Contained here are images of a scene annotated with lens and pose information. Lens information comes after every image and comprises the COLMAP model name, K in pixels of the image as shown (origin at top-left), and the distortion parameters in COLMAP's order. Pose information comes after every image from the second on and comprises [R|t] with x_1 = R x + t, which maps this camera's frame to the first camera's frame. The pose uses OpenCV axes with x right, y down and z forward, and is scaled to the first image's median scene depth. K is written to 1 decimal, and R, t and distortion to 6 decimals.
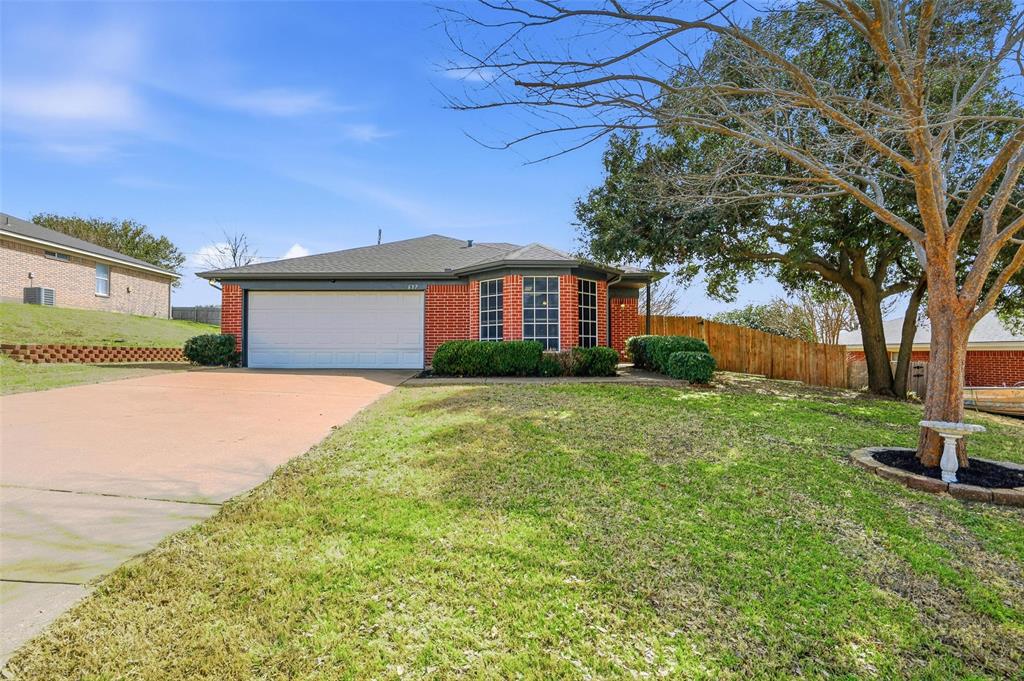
lens RADIAL K [[483.3, 0, 517.6], [0, 483.3, 344.7], [0, 0, 1]] dist [-0.051544, 0.018443]
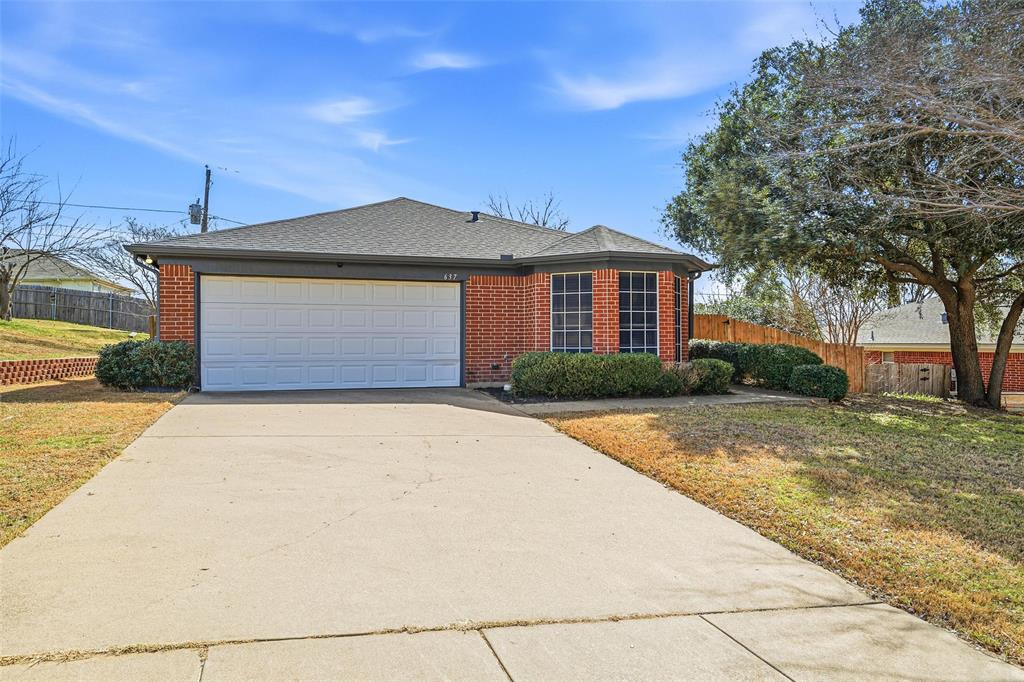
lens RADIAL K [[634.1, 0, 527.6], [0, 634.1, 329.4], [0, 0, 1]] dist [-0.017389, 0.002175]
pose [[0.960708, 0.004097, 0.277531, -0.374925], [-0.002295, 0.999974, -0.006819, -0.032701], [-0.277551, 0.005914, 0.960693, 0.027855]]
